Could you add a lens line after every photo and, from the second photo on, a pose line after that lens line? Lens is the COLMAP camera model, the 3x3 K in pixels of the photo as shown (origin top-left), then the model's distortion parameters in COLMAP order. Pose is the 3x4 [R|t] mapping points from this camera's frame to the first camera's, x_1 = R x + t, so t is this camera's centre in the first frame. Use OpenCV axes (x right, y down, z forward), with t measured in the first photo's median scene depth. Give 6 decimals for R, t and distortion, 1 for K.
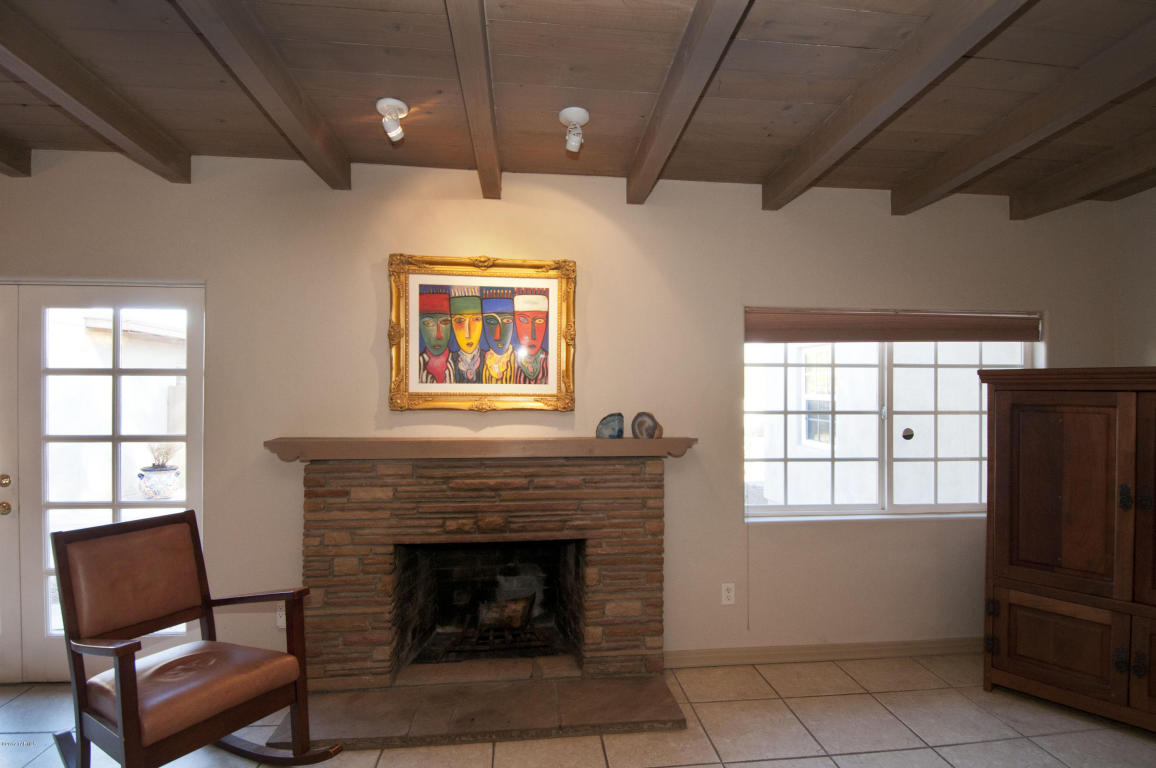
lens RADIAL K [[599.7, 0, 587.6], [0, 599.7, 385.6], [0, 0, 1]] dist [0.054756, -0.051214]
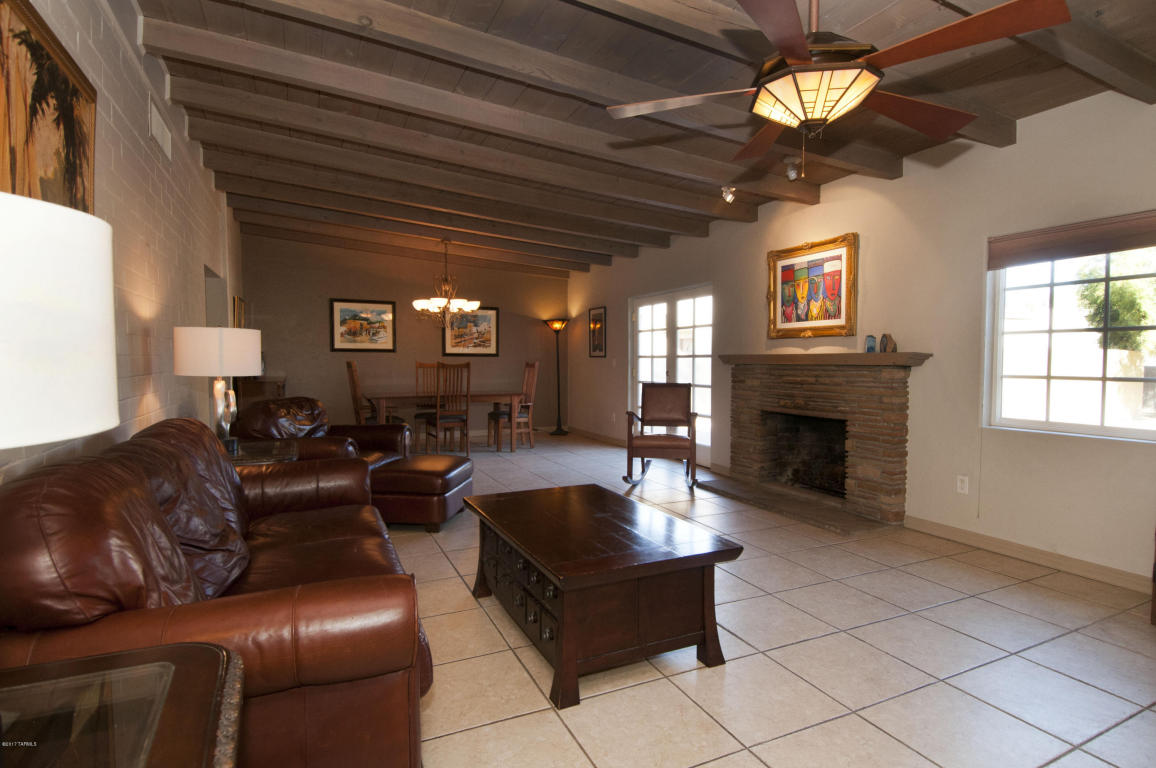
lens RADIAL K [[599.7, 0, 587.6], [0, 599.7, 385.6], [0, 0, 1]] dist [0.054756, -0.051214]
pose [[0.315202, 0.035632, -0.948355, 1.200961], [-0.000637, 0.999303, 0.037334, 0.111307], [0.949024, -0.011164, 0.315005, -0.085061]]
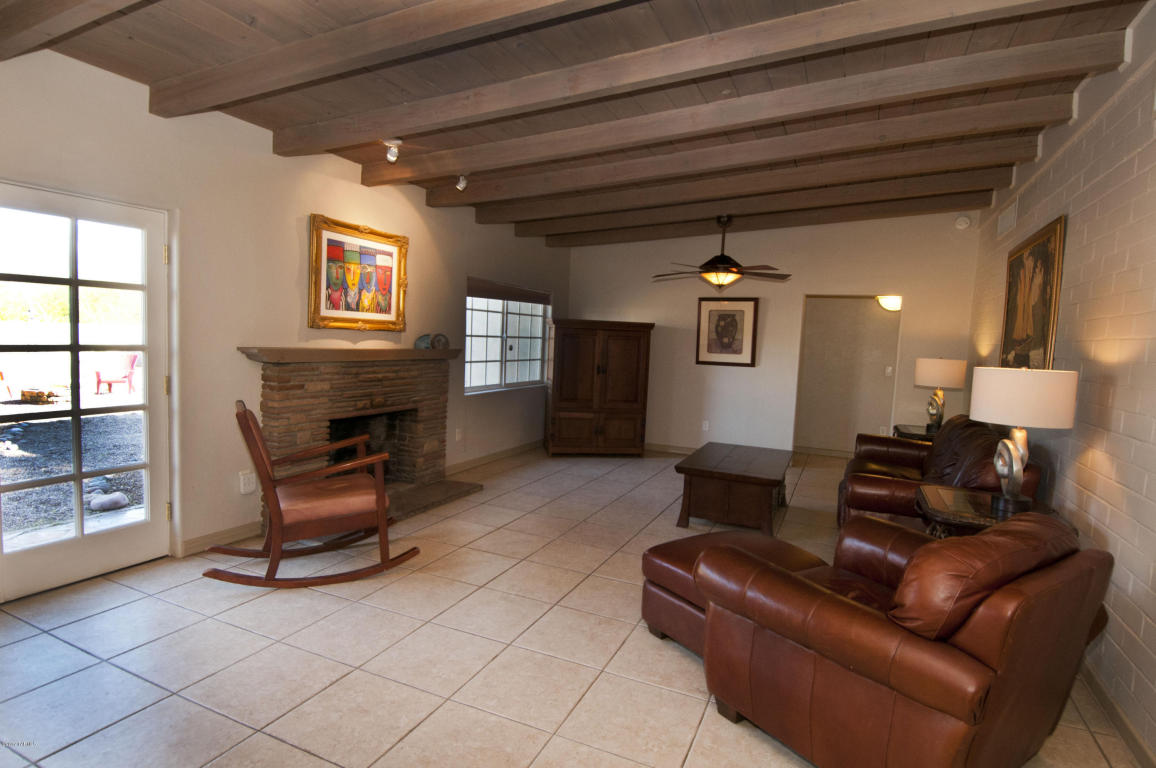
lens RADIAL K [[599.7, 0, 587.6], [0, 599.7, 385.6], [0, 0, 1]] dist [0.054756, -0.051214]
pose [[0.516779, -0.053545, 0.854443, -1.176854], [-0.037759, 0.995645, 0.085231, 0.029740], [-0.855286, -0.076309, 0.512507, -0.263068]]
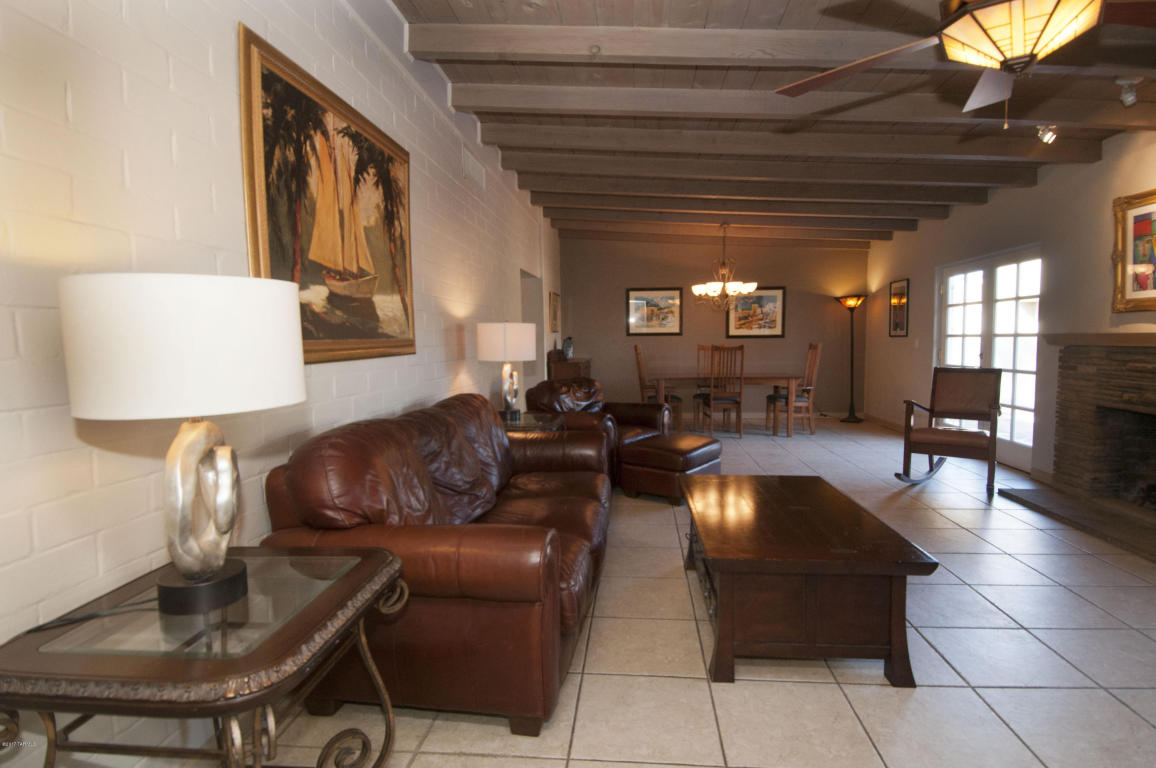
lens RADIAL K [[599.7, 0, 587.6], [0, 599.7, 385.6], [0, 0, 1]] dist [0.054756, -0.051214]
pose [[-0.196961, 0.069945, -0.977913, 1.265645], [0.008546, 0.997536, 0.069627, 0.098277], [0.980374, 0.005356, -0.197074, 0.089005]]
